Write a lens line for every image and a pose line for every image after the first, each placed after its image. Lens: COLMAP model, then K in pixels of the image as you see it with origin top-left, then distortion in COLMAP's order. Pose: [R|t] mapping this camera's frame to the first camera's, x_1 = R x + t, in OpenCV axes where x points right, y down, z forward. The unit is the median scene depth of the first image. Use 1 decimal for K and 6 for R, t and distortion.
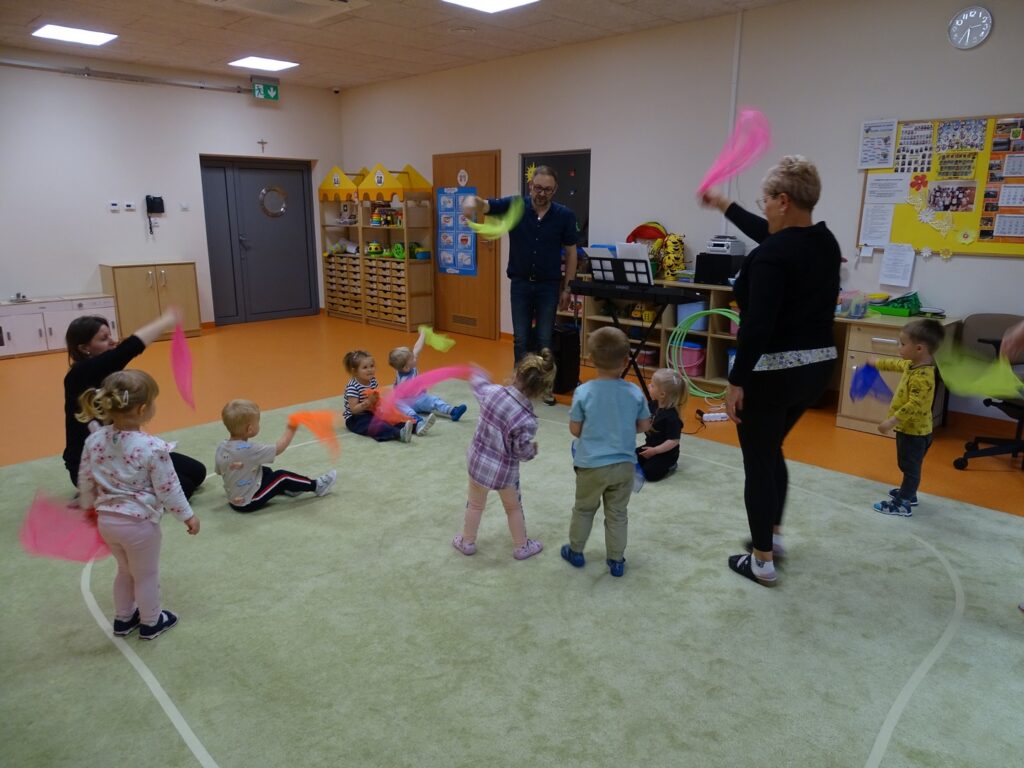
lens RADIAL K [[725.4, 0, 514.3], [0, 725.4, 375.2], [0, 0, 1]] dist [-0.009524, 0.010505]
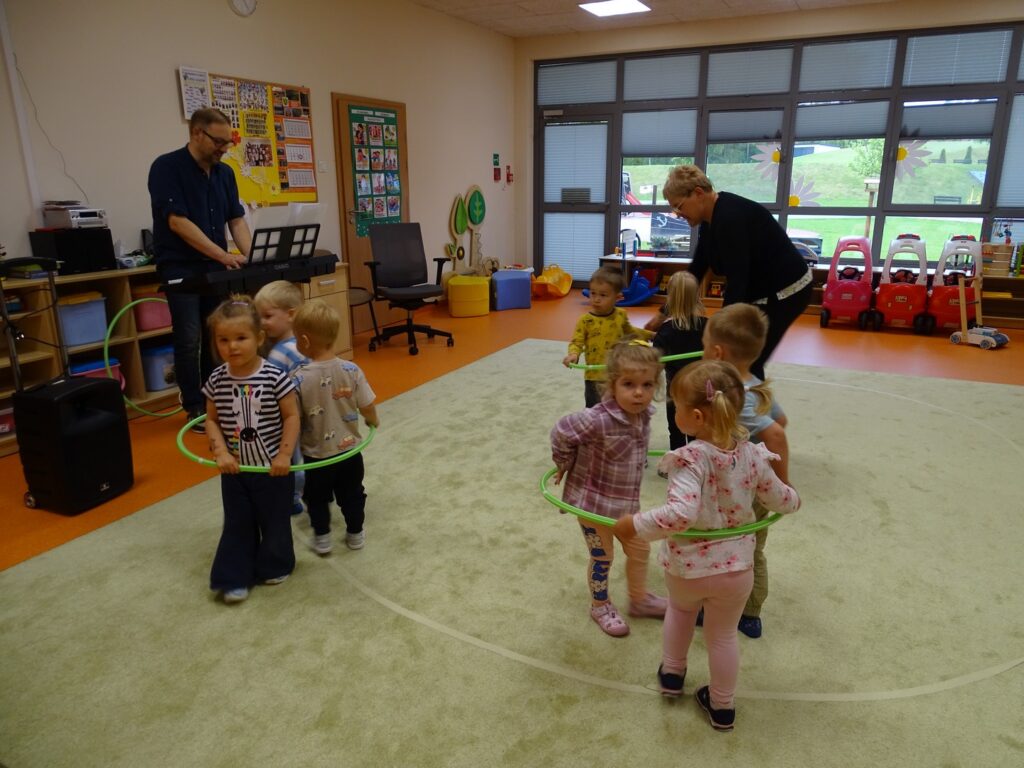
lens RADIAL K [[725.4, 0, 513.7], [0, 725.4, 385.0], [0, 0, 1]] dist [-0.009524, 0.010505]
pose [[-0.300625, -0.264172, 0.916427, -0.361475], [0.221409, 0.915293, 0.336477, -0.119932], [-0.927687, 0.304058, -0.216670, 0.569227]]
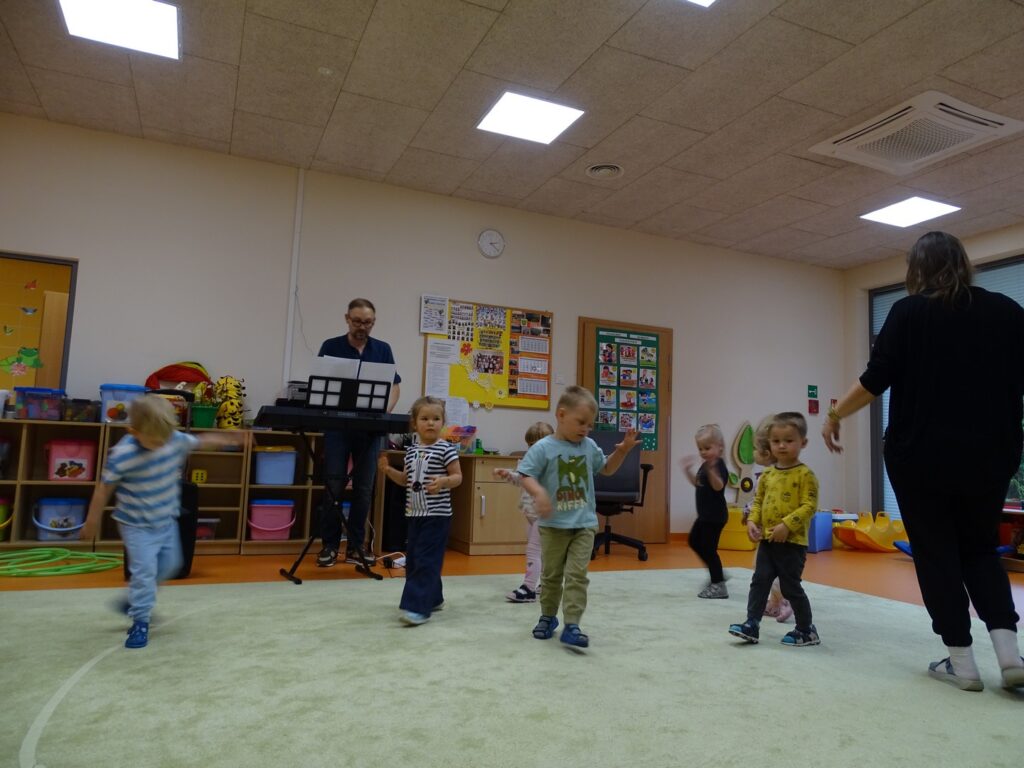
lens RADIAL K [[725.4, 0, 511.6], [0, 725.4, 379.9], [0, 0, 1]] dist [-0.009524, 0.010505]
pose [[0.368683, 0.111059, 0.922897, -0.327986], [0.177366, 0.966192, -0.187124, 0.018611], [-0.912477, 0.232680, 0.336520, 0.309701]]
